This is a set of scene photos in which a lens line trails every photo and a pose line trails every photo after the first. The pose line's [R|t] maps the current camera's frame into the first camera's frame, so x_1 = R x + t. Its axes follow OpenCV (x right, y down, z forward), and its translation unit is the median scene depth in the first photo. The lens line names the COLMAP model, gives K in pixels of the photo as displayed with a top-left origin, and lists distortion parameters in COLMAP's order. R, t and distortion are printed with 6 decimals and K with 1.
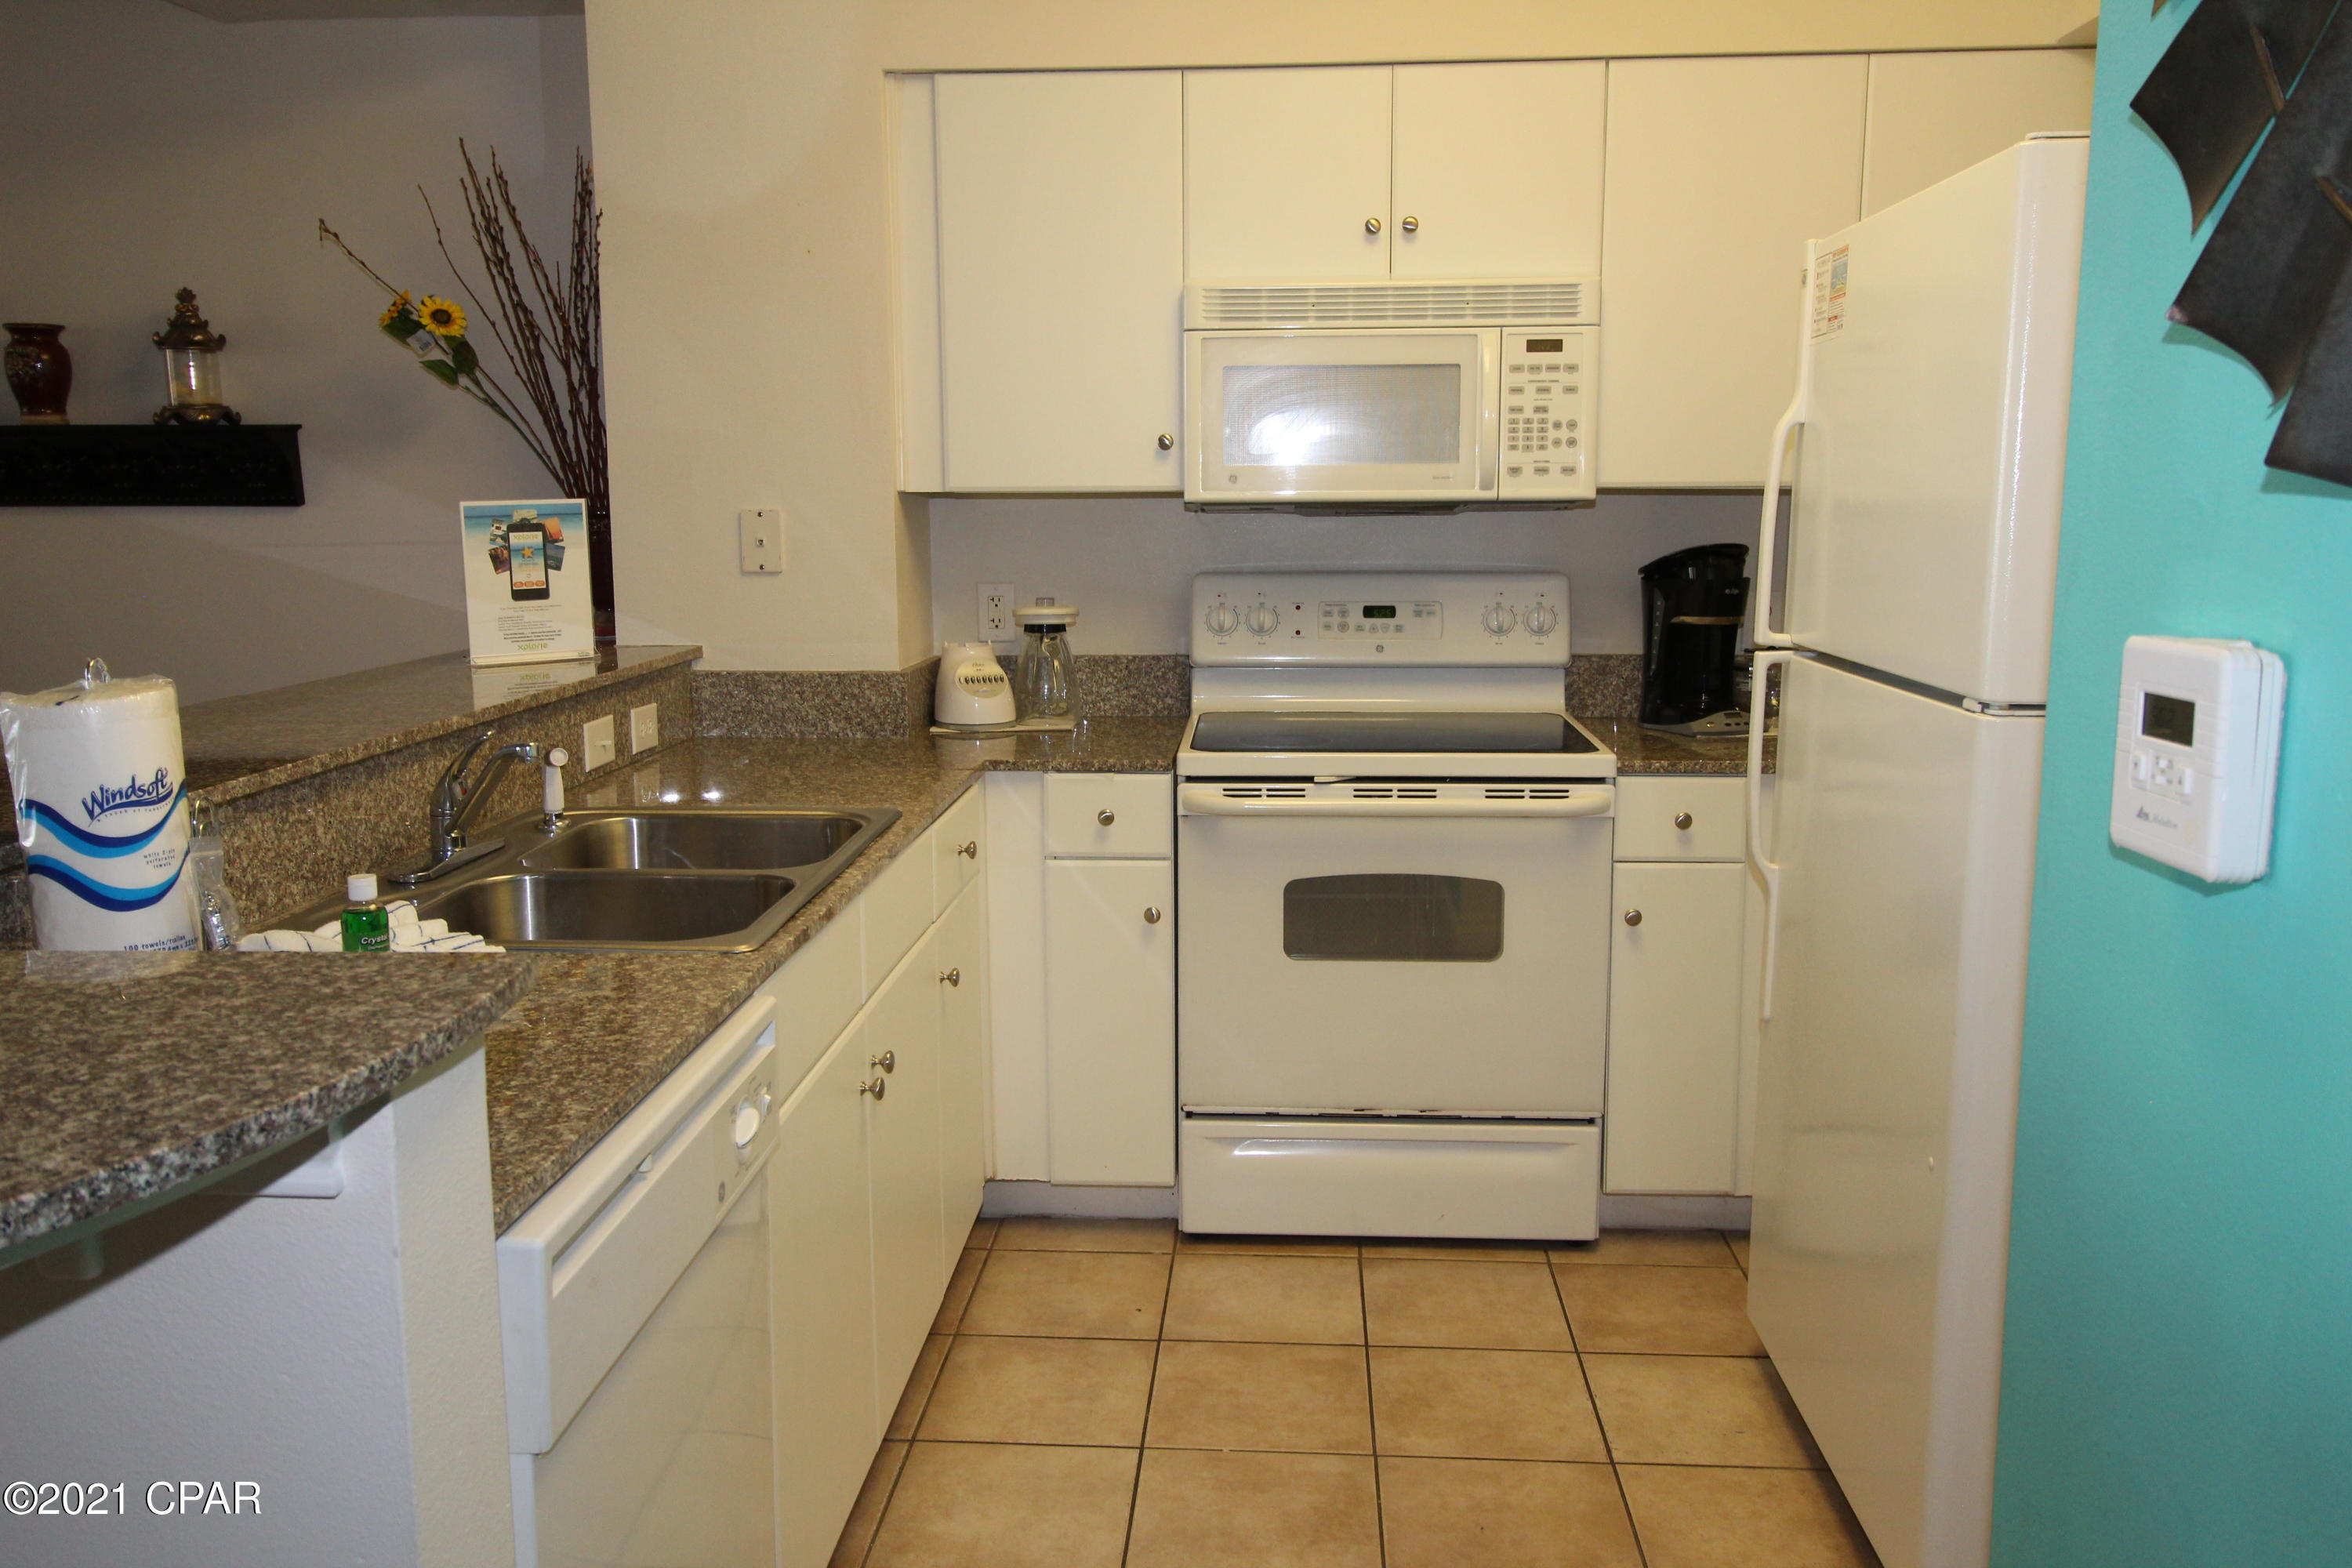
lens RADIAL K [[1862.0, 0, 1173.8], [0, 1862.0, 784.0], [0, 0, 1]] dist [0.007933, -0.000880]
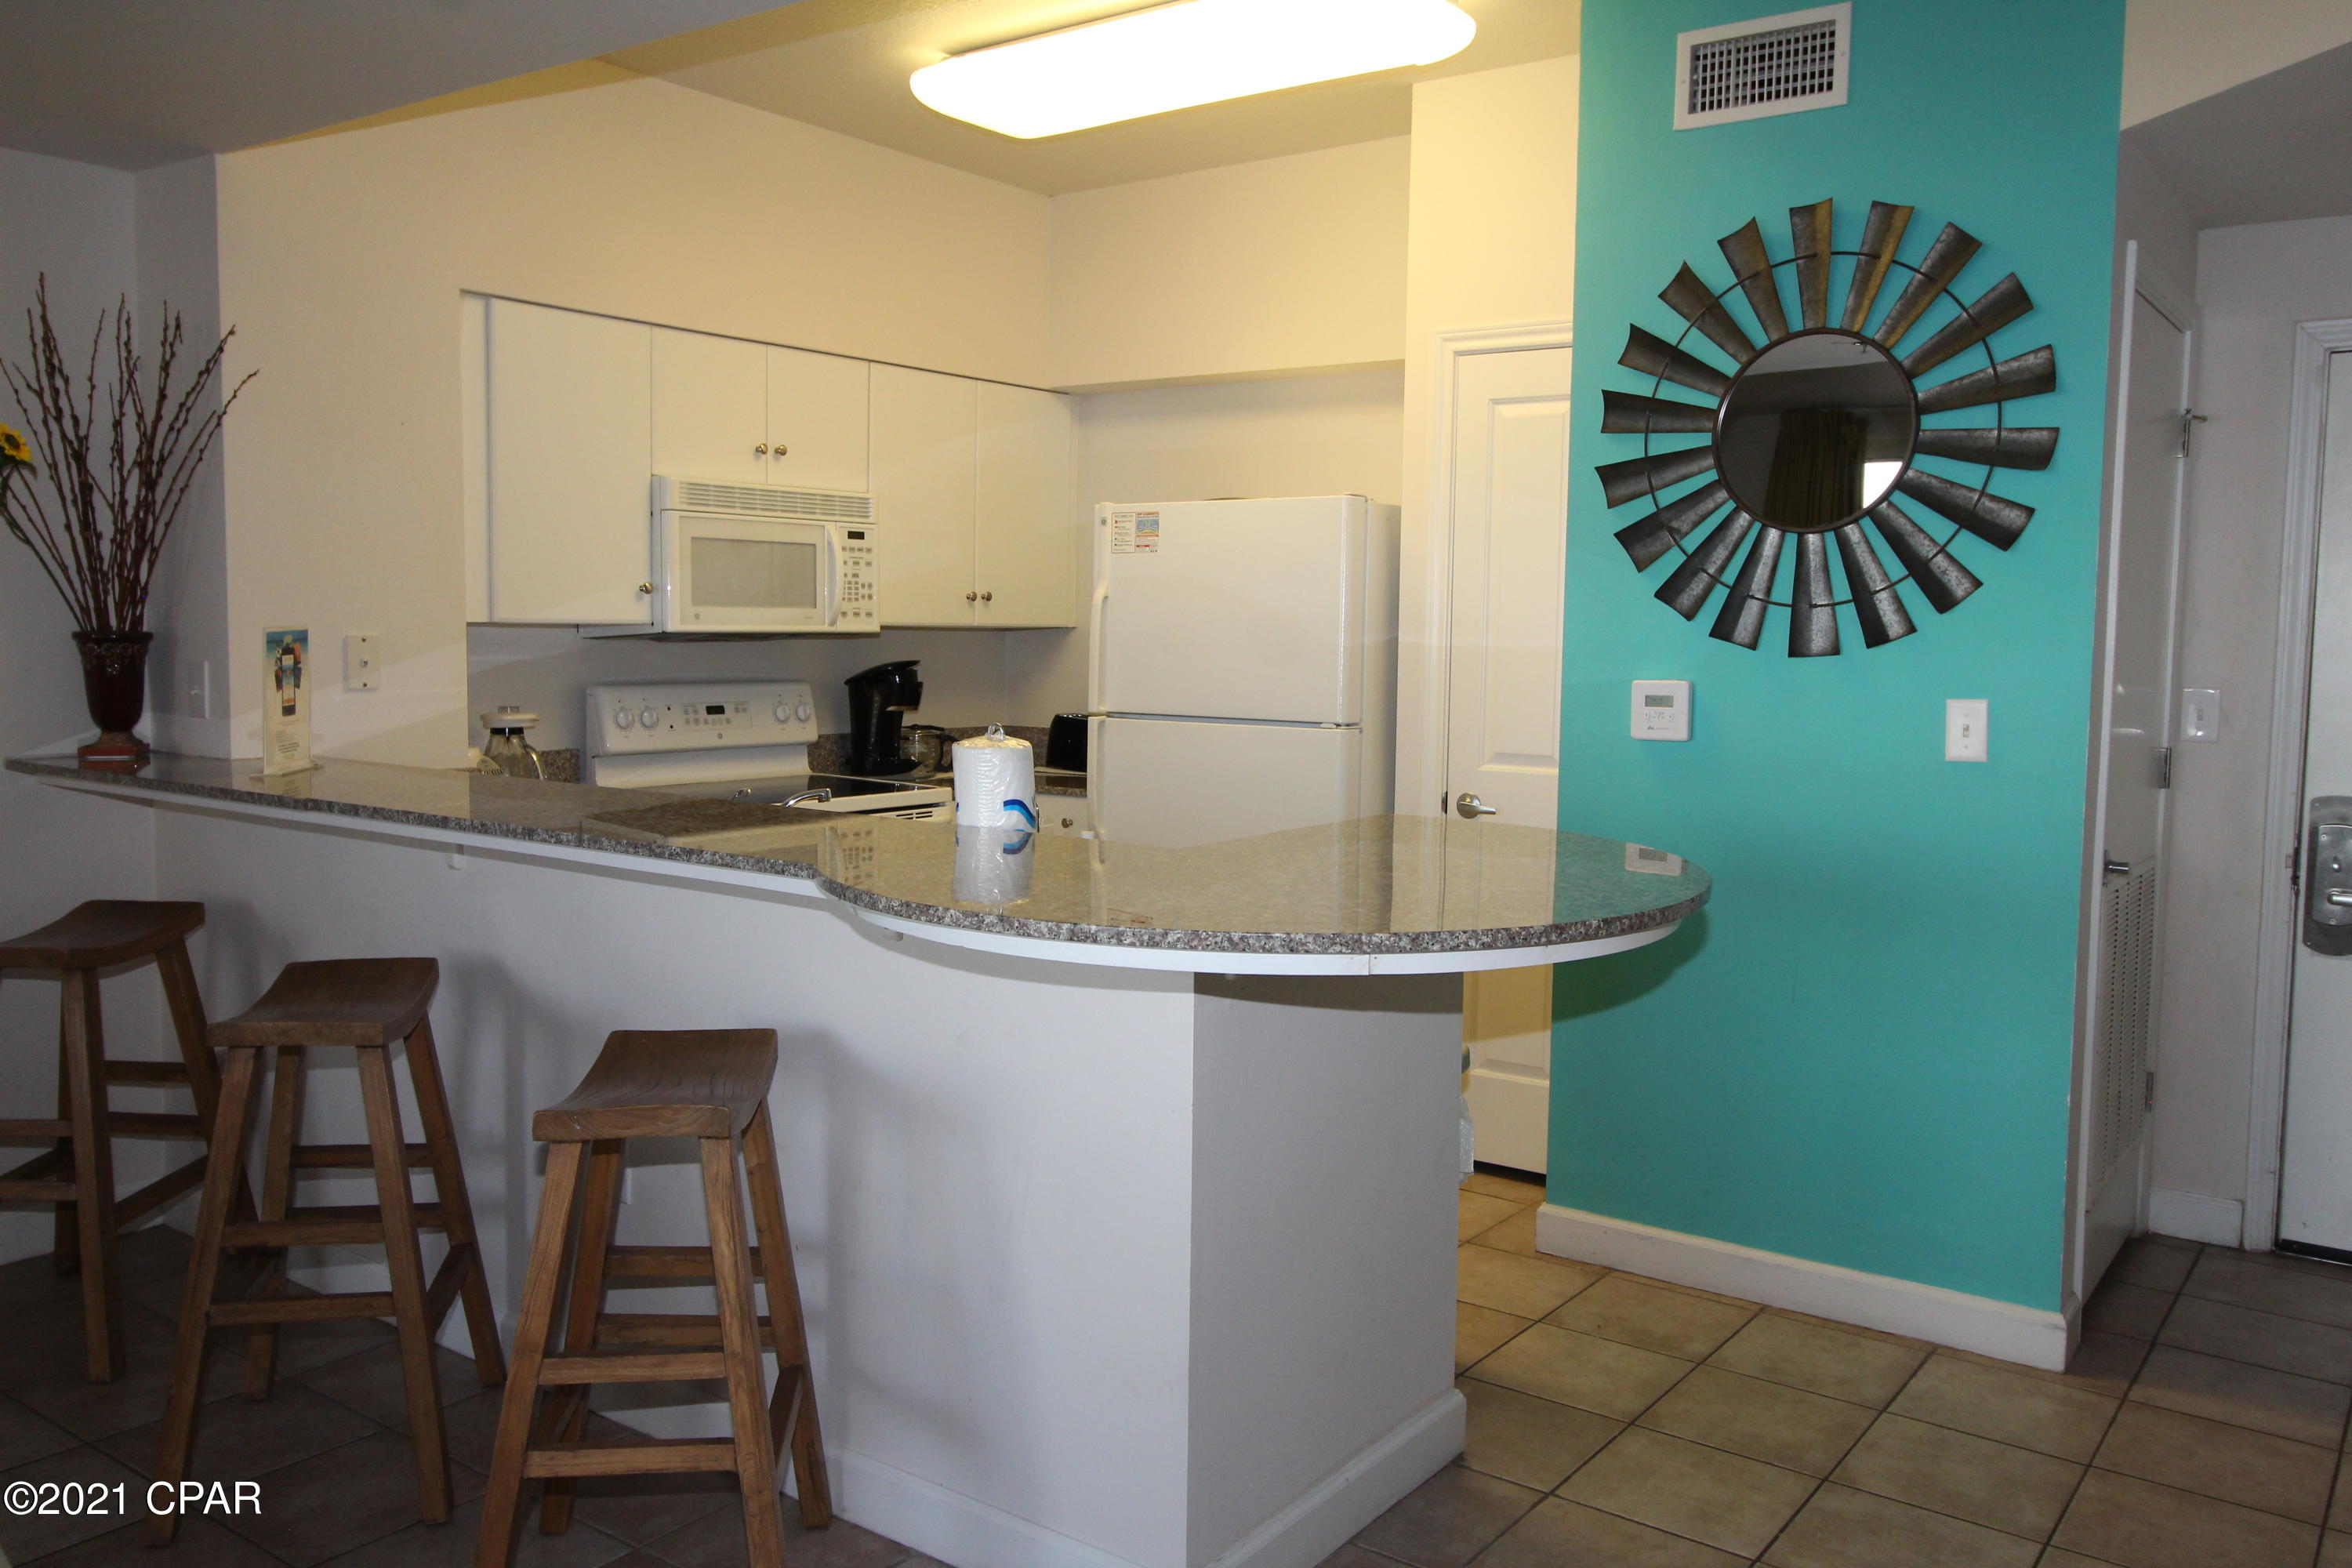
lens RADIAL K [[1862.0, 0, 1171.9], [0, 1862.0, 784.0], [0, 0, 1]] dist [0.007933, -0.000880]
pose [[0.534036, -0.060429, 0.843299, -0.974983], [0.116829, 0.993148, -0.002817, 0.007828], [-0.837351, 0.100026, 0.537437, -0.042798]]
